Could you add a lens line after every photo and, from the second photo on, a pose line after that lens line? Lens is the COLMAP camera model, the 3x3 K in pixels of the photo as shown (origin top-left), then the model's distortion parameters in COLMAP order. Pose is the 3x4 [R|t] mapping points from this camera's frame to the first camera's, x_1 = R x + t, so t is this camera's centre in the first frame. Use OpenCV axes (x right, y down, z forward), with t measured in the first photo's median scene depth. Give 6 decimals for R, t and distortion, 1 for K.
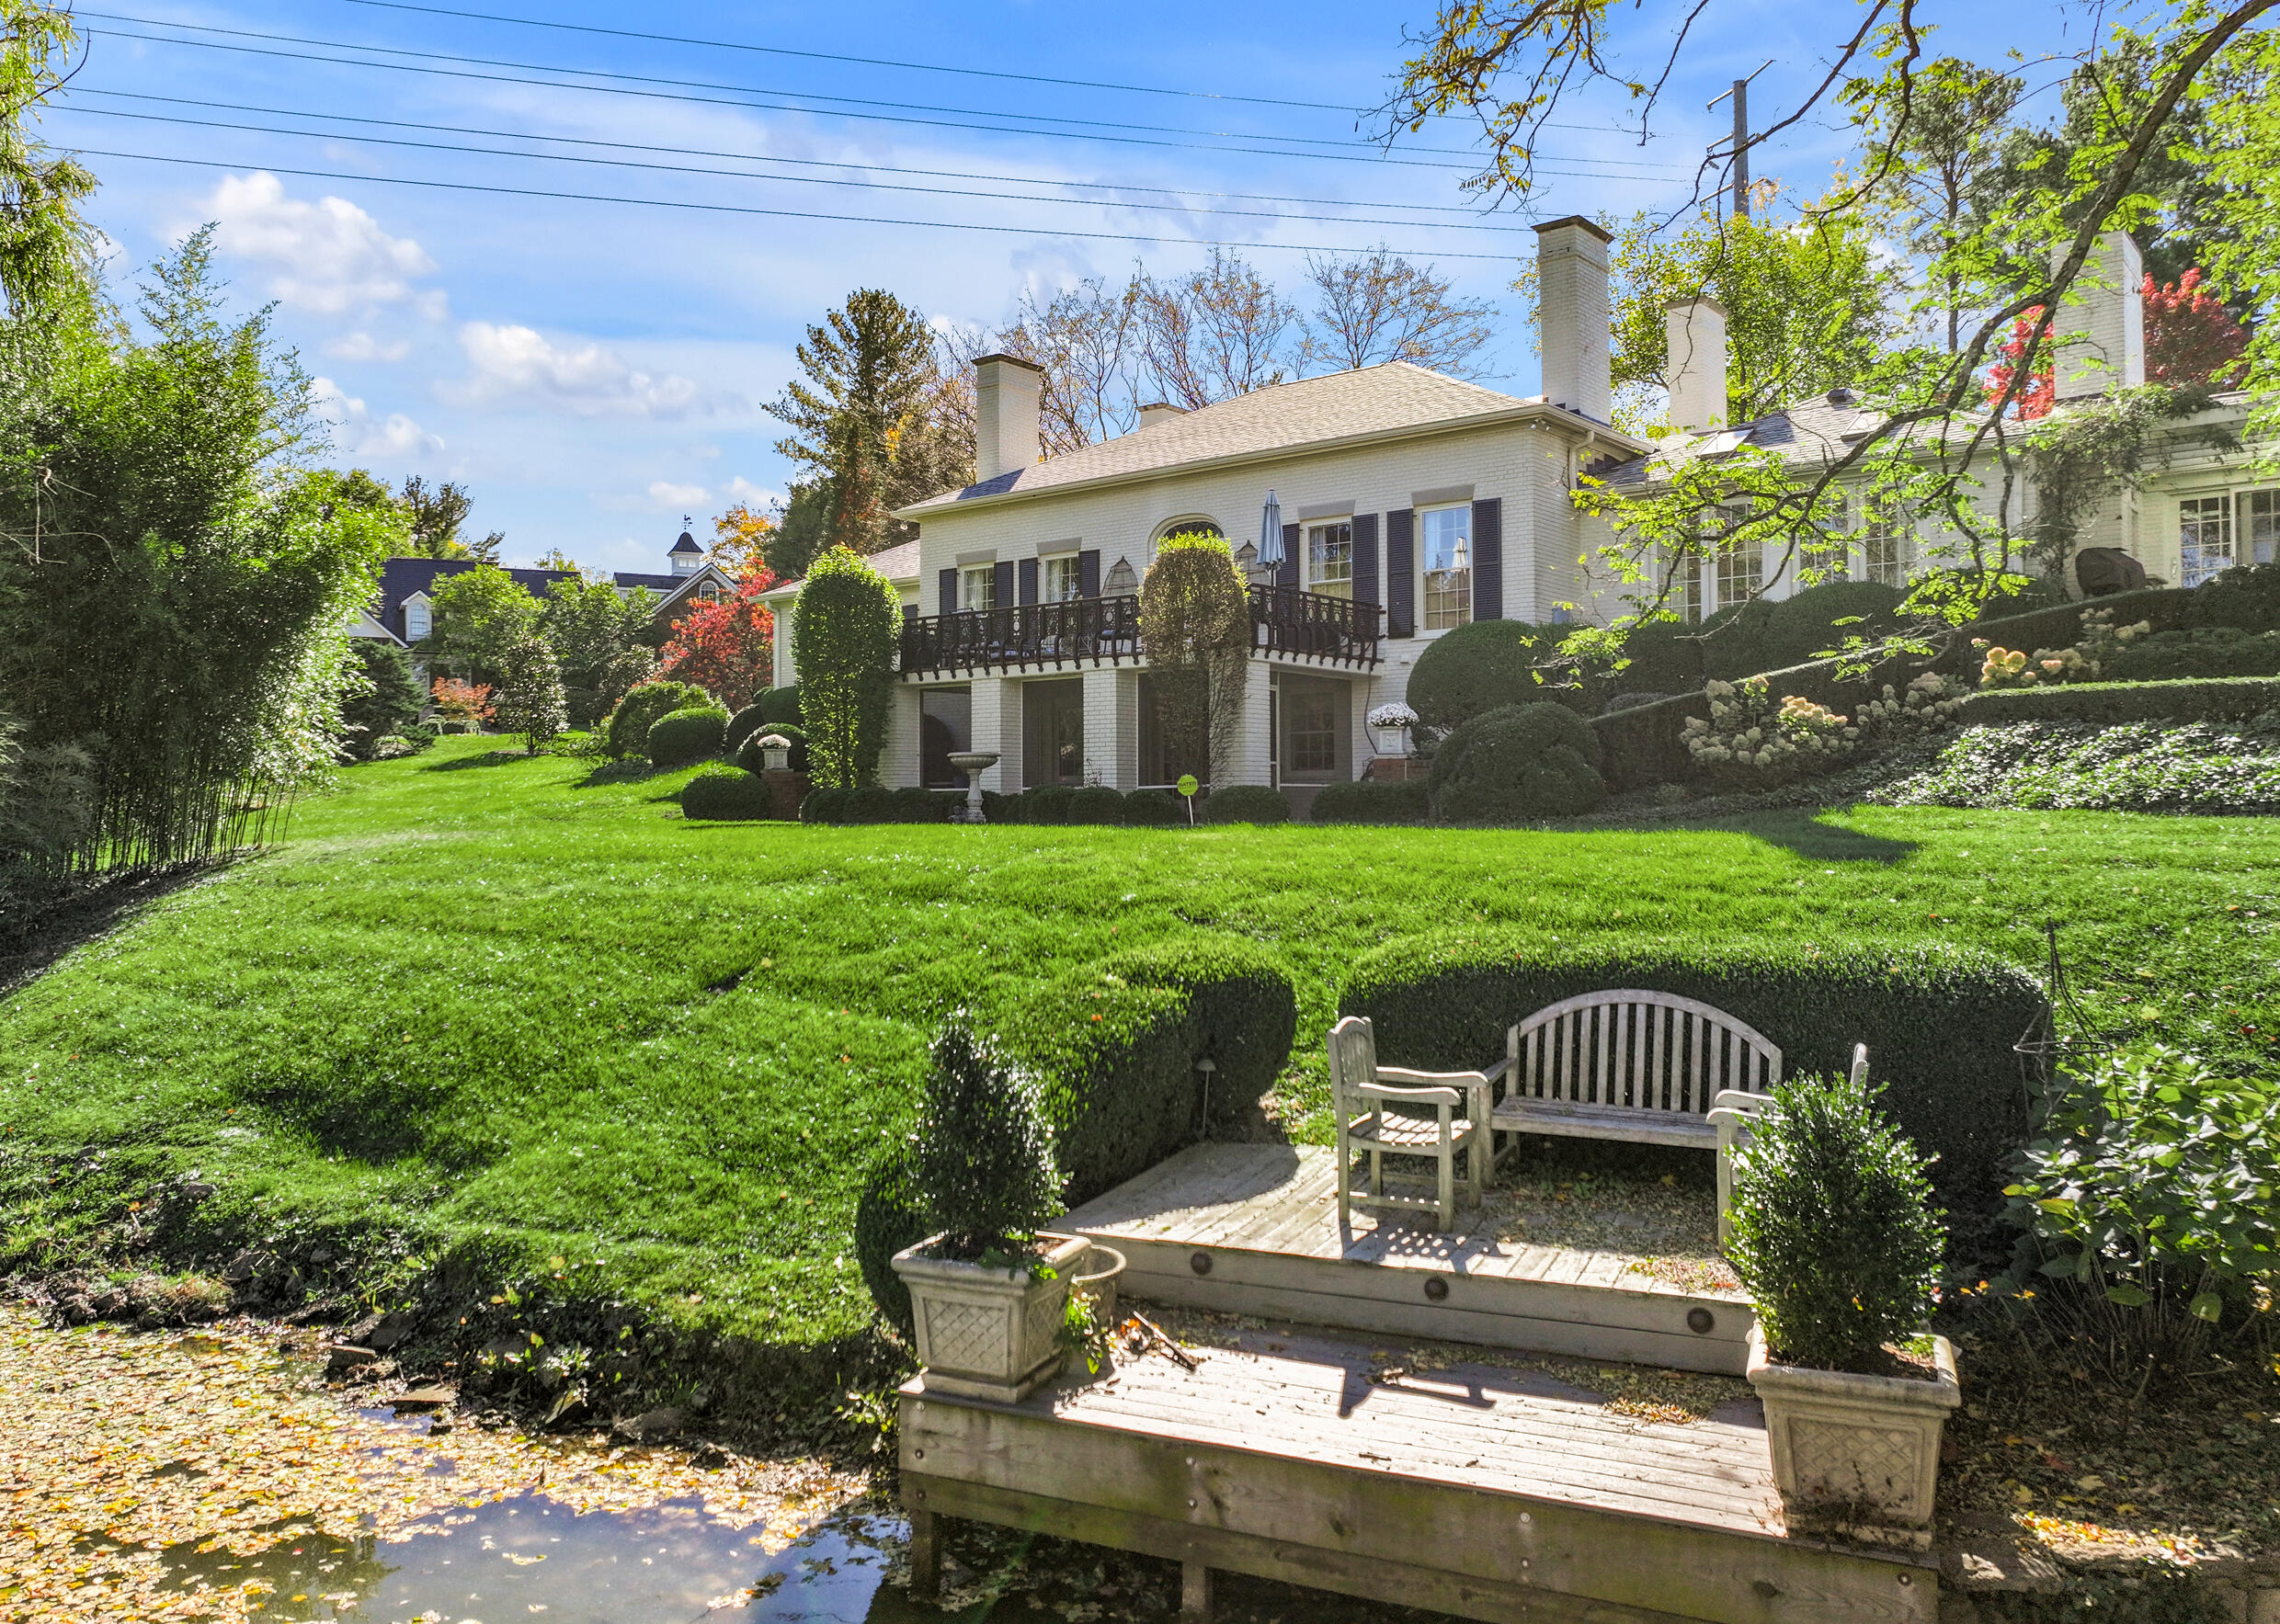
lens RADIAL K [[1719.5, 0, 1051.2], [0, 1719.5, 773.8], [0, 0, 1]] dist [0.006623, -0.001984]
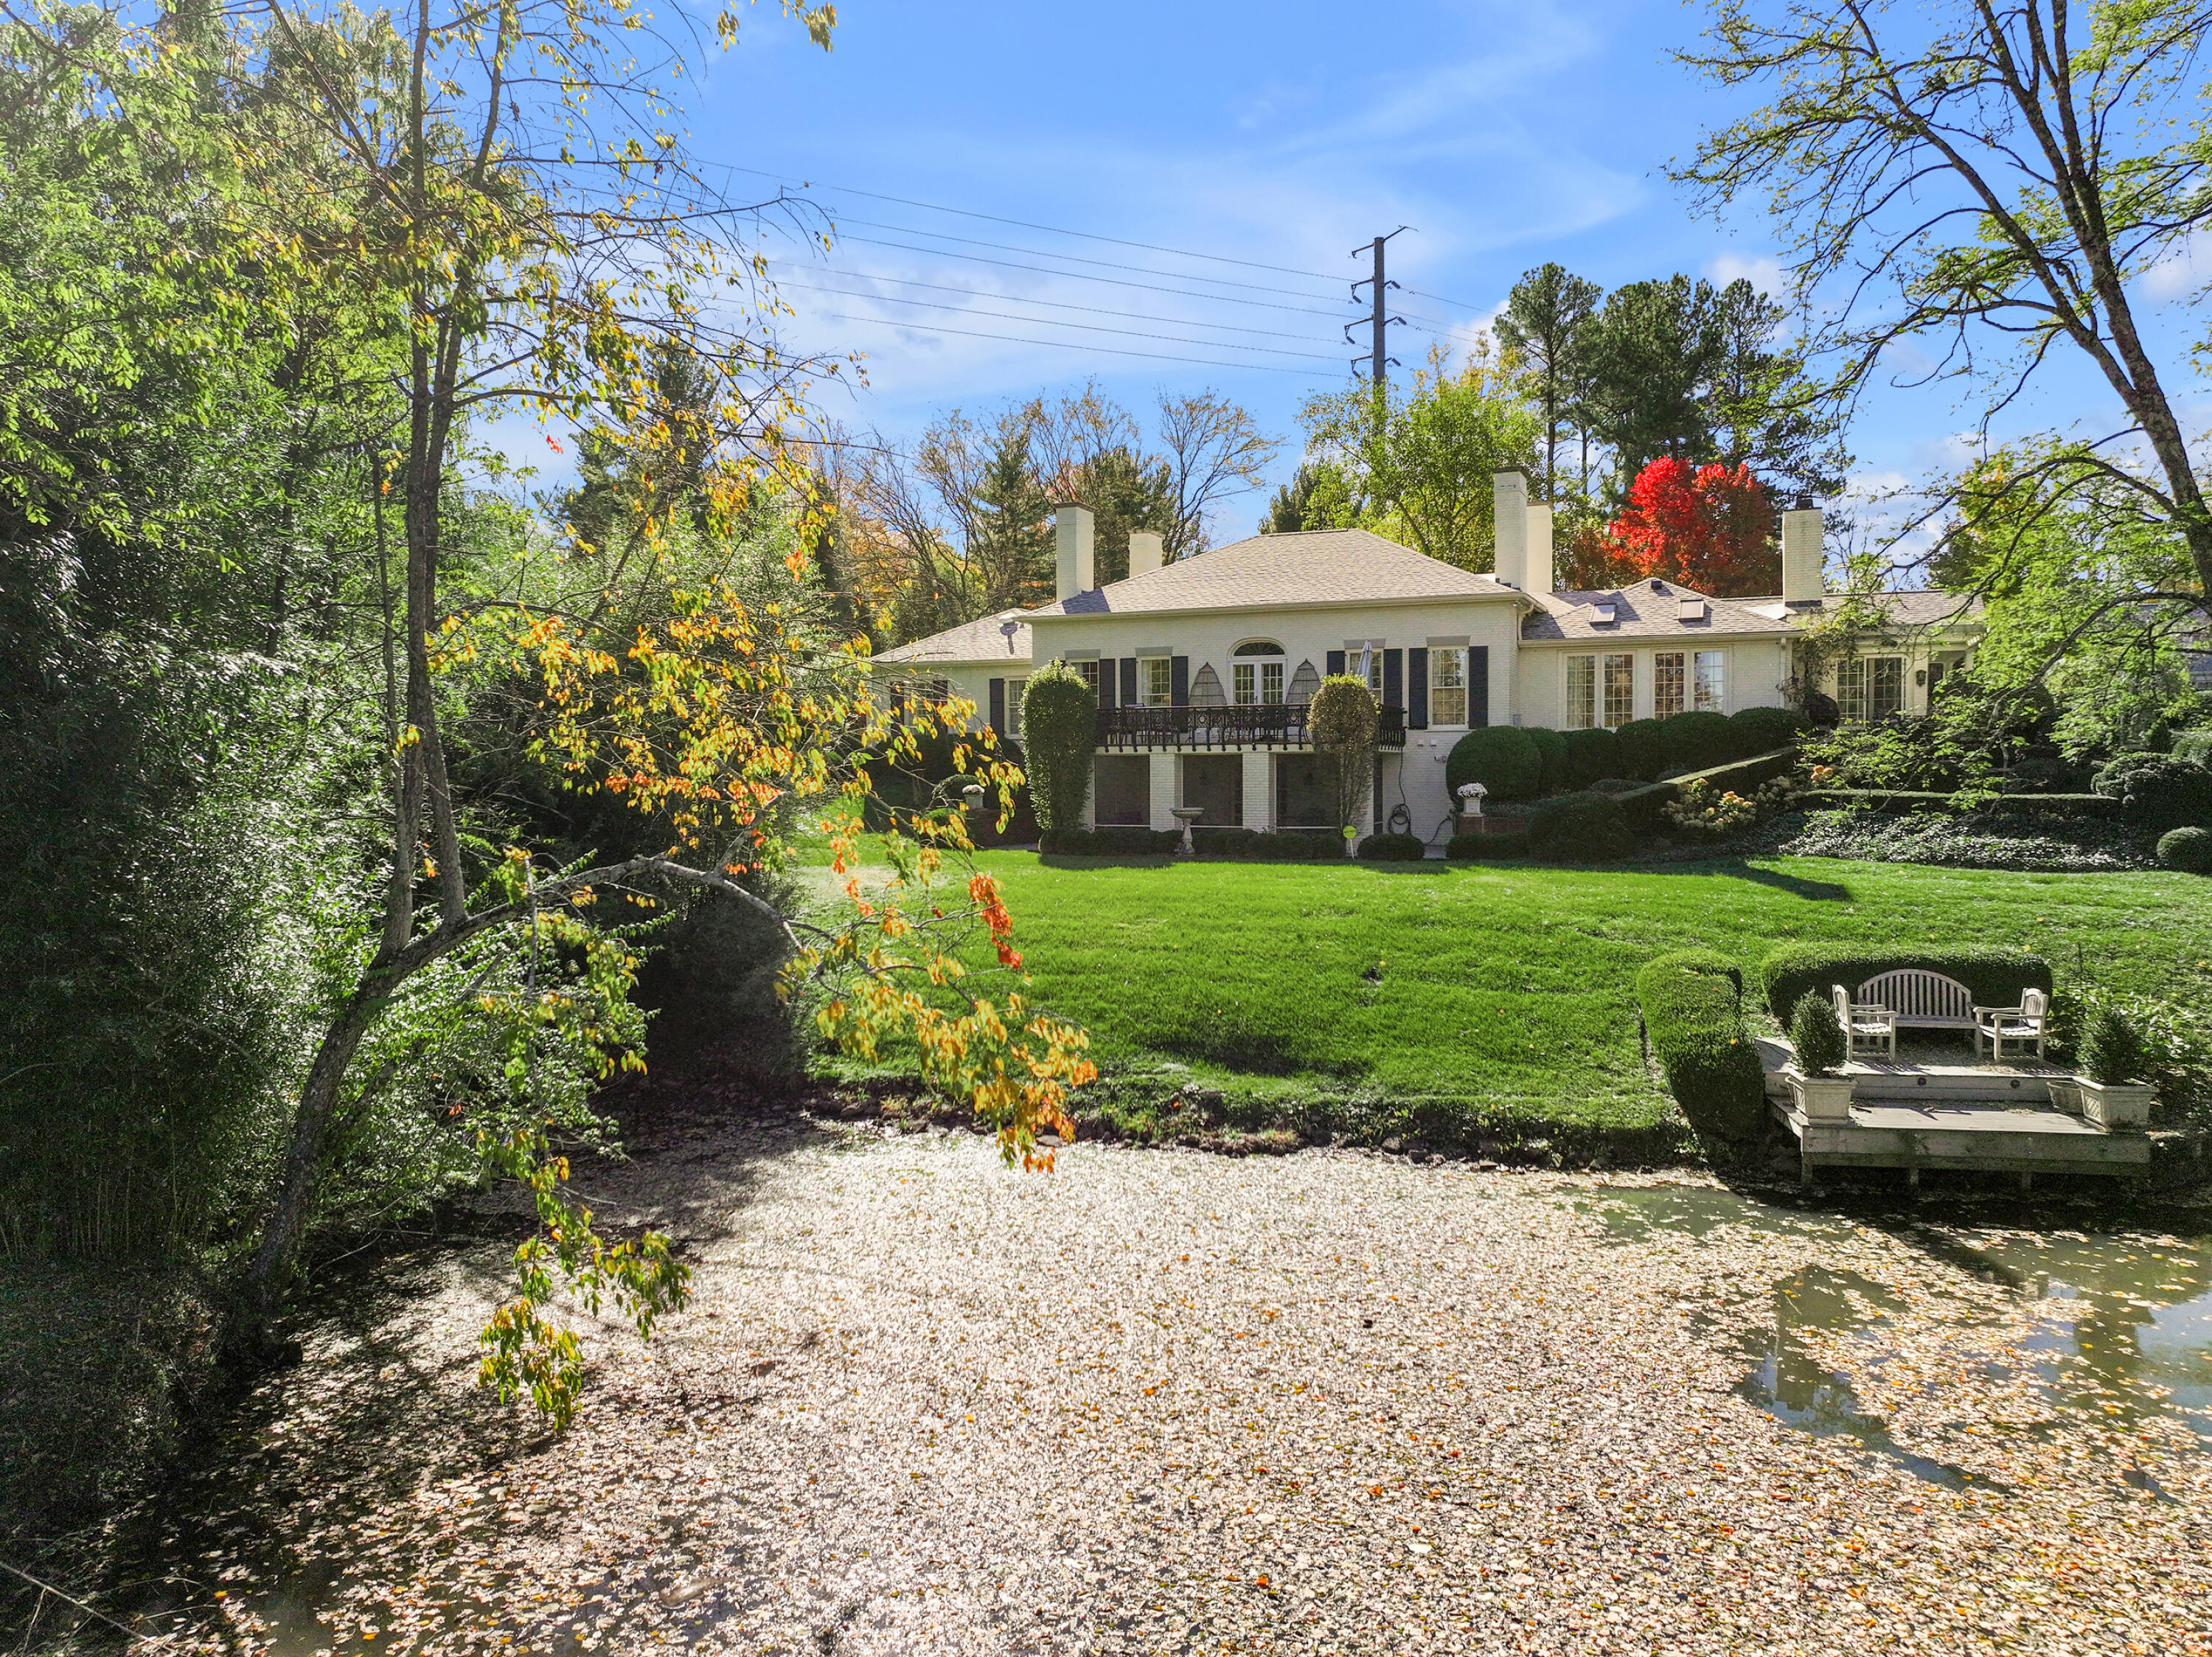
lens RADIAL K [[1545.4, 0, 1106.0], [0, 1545.4, 828.5], [0, 0, 1]] dist [0.001411, 0.007807]
pose [[0.953711, -0.014999, 0.300351, -0.672723], [-0.003628, 0.998109, 0.061363, -0.099493], [-0.300704, -0.059612, 0.951853, -0.369327]]
